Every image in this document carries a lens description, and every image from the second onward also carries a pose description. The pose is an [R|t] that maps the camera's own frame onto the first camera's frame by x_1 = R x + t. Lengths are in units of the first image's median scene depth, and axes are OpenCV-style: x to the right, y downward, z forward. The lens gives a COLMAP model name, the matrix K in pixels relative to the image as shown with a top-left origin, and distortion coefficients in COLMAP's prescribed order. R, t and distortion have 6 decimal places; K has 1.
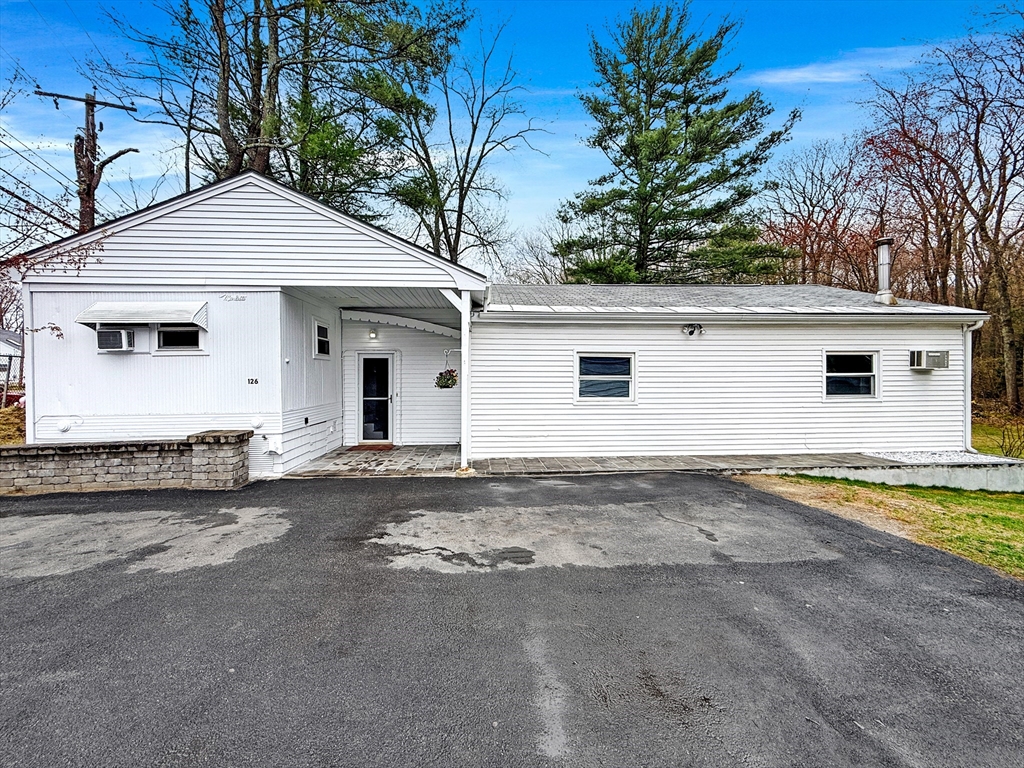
lens RADIAL K [[412.3, 0, 504.0], [0, 412.3, 379.0], [0, 0, 1]] dist [0.000377, 0.000166]
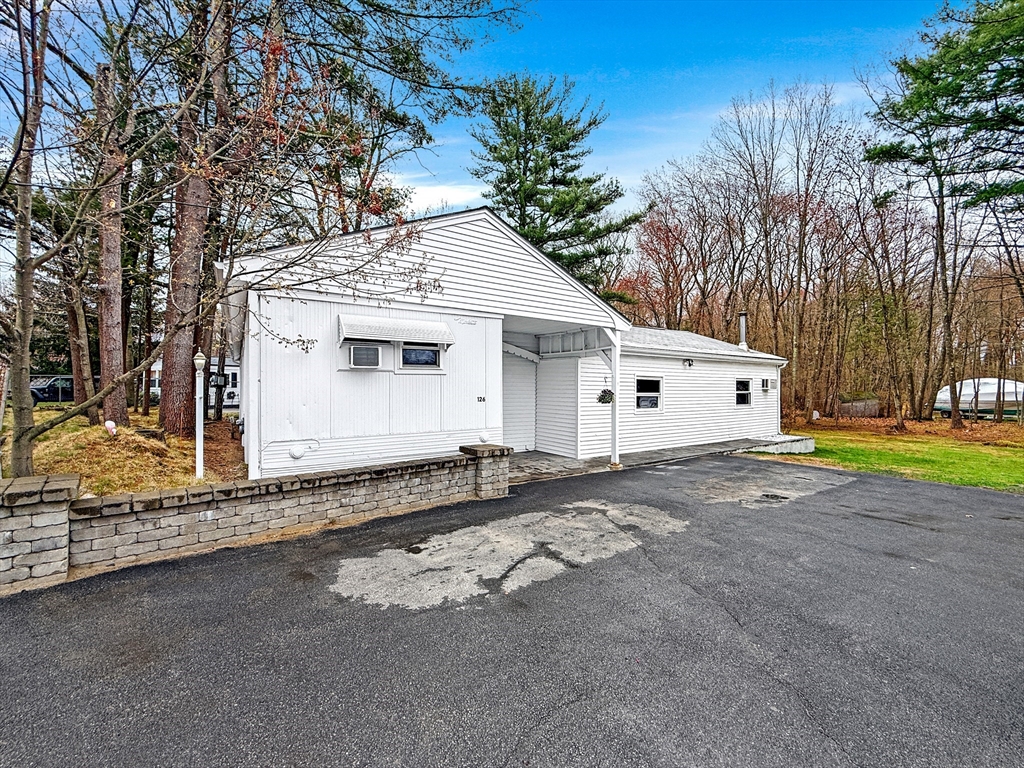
lens RADIAL K [[419.3, 0, 512.0], [0, 419.3, 384.0], [0, 0, 1]] dist [-0.014683, 0.000168]
pose [[0.862686, 0.011859, 0.505600, -0.980527], [-0.005100, 0.999878, -0.014750, -0.016768], [-0.505714, 0.010146, 0.862642, 0.005283]]
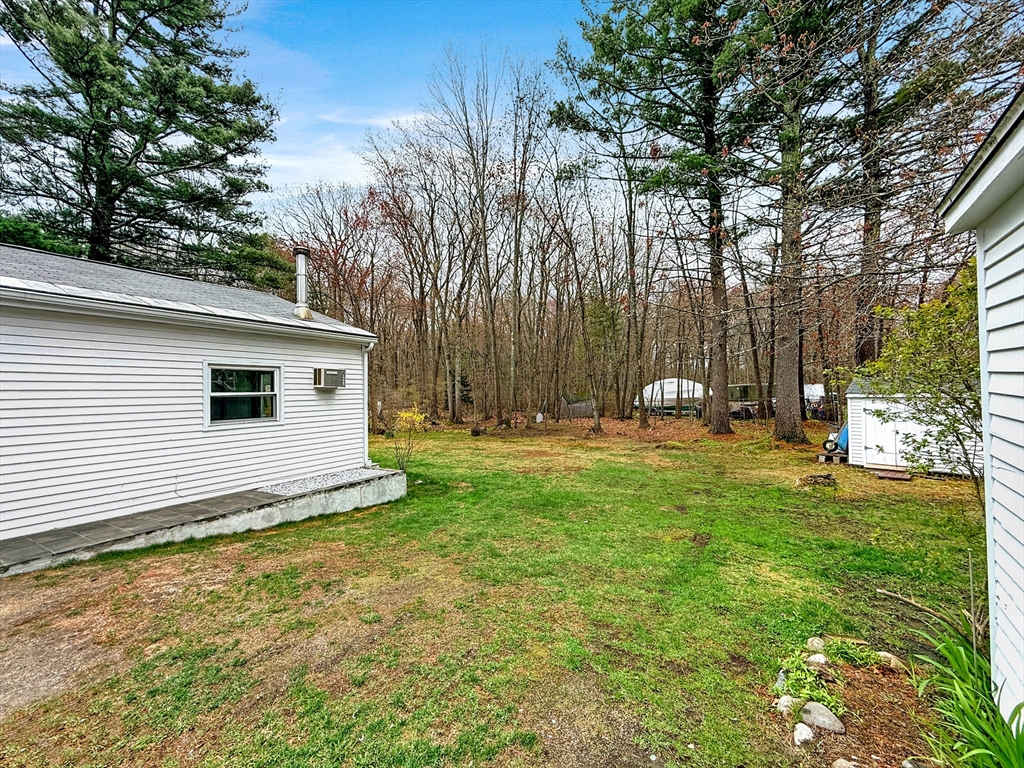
lens RADIAL K [[416.6, 0, 503.6], [0, 416.6, 388.1], [0, 0, 1]] dist [-0.000571, 0.000127]
pose [[0.558379, 0.004580, 0.829574, 0.513878], [0.014160, 0.999786, -0.015051, -0.003325], [-0.829465, 0.020151, 0.558194, 0.130326]]
